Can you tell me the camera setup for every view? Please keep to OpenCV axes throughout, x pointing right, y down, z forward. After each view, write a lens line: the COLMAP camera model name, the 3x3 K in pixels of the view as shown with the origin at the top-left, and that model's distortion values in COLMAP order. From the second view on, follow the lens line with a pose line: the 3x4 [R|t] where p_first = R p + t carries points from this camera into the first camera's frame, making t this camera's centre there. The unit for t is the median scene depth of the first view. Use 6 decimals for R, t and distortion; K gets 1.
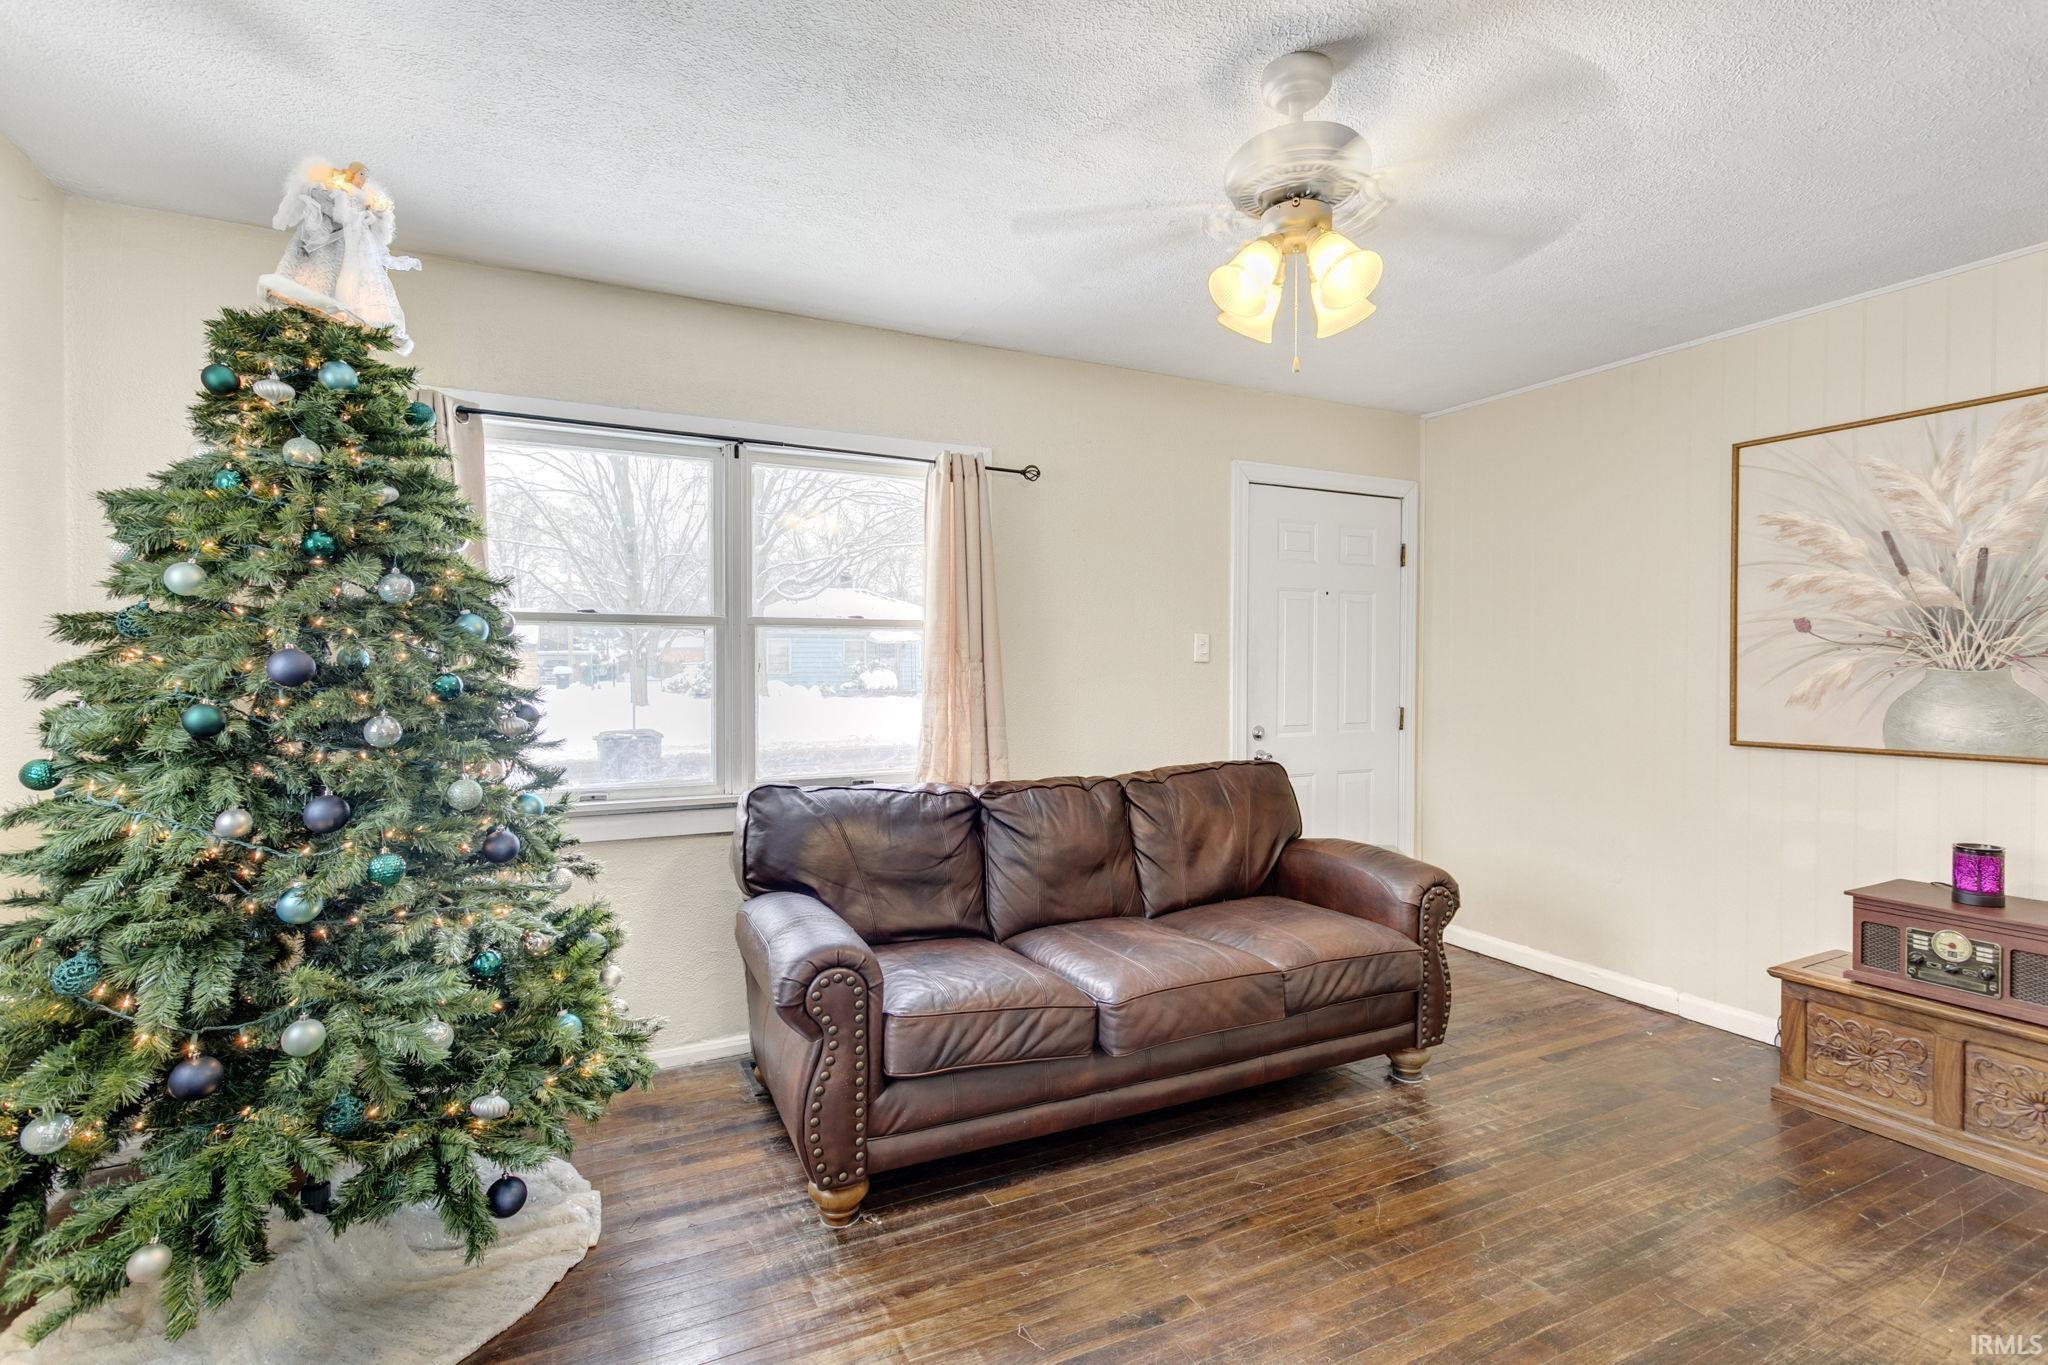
lens RADIAL K [[977.9, 0, 1026.0], [0, 977.9, 675.5], [0, 0, 1]] dist [0.001032, 0.000262]
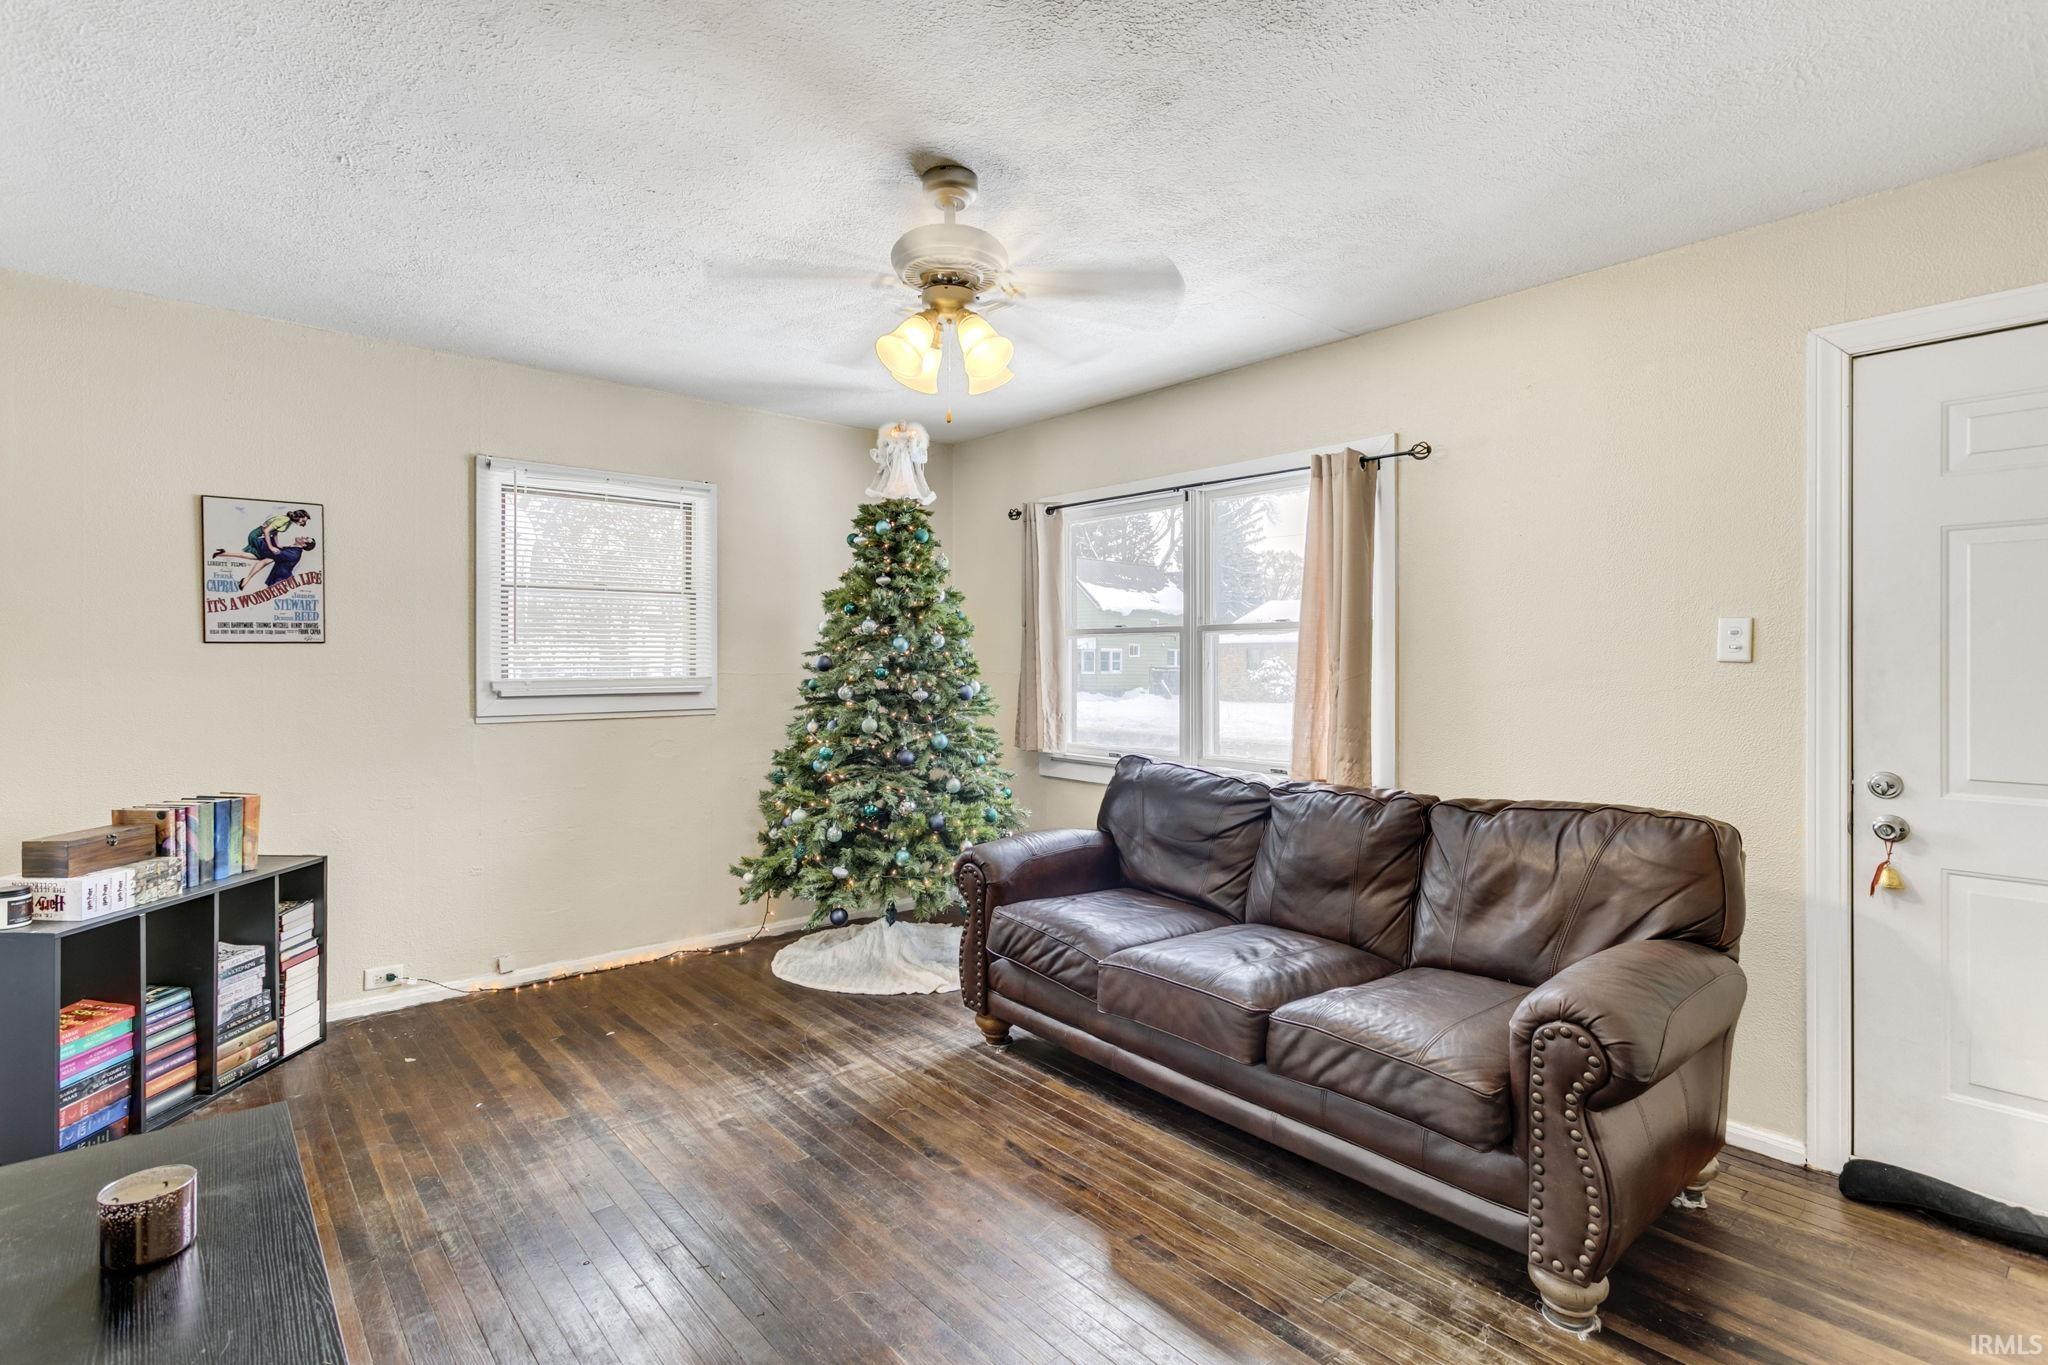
lens RADIAL K [[973.2, 0, 997.0], [0, 973.2, 663.6], [0, 0, 1]] dist [0.009334, 0.000431]
pose [[0.230064, -0.000298, -0.973175, 1.353338], [-0.016297, 0.999859, -0.004158, -0.003590], [0.973039, 0.016816, 0.230027, 0.723765]]
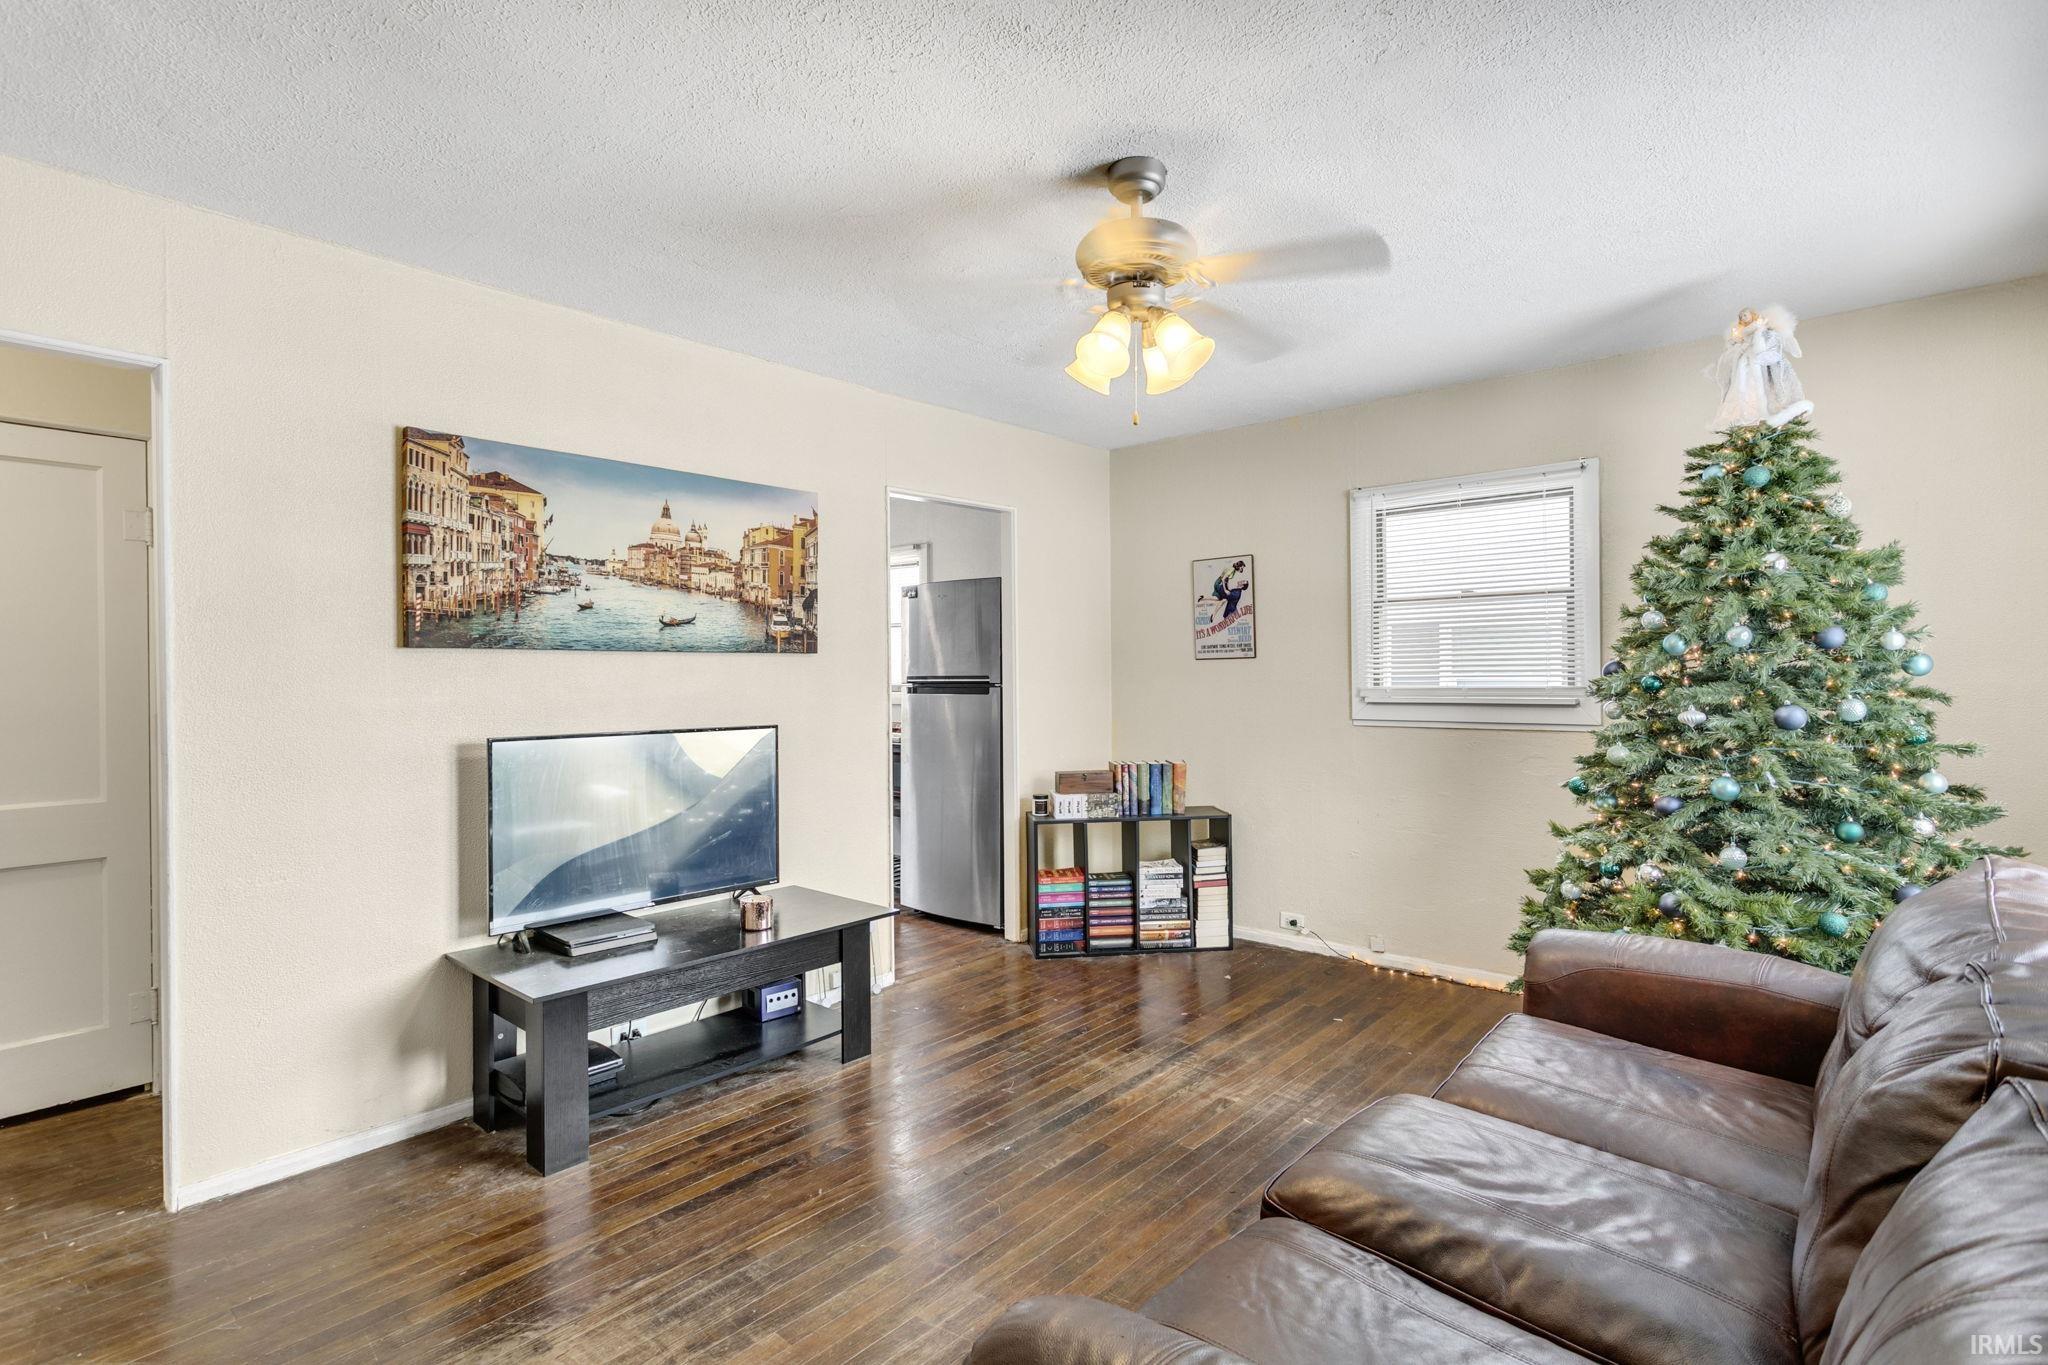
lens RADIAL K [[977.9, 0, 1026.0], [0, 977.9, 675.5], [0, 0, 1]] dist [0.001032, 0.000262]
pose [[-0.923835, 0.006908, -0.382728, 0.786340], [0.000085, 0.999841, 0.017841, -0.027096], [0.382791, 0.016450, -0.923689, 1.884407]]
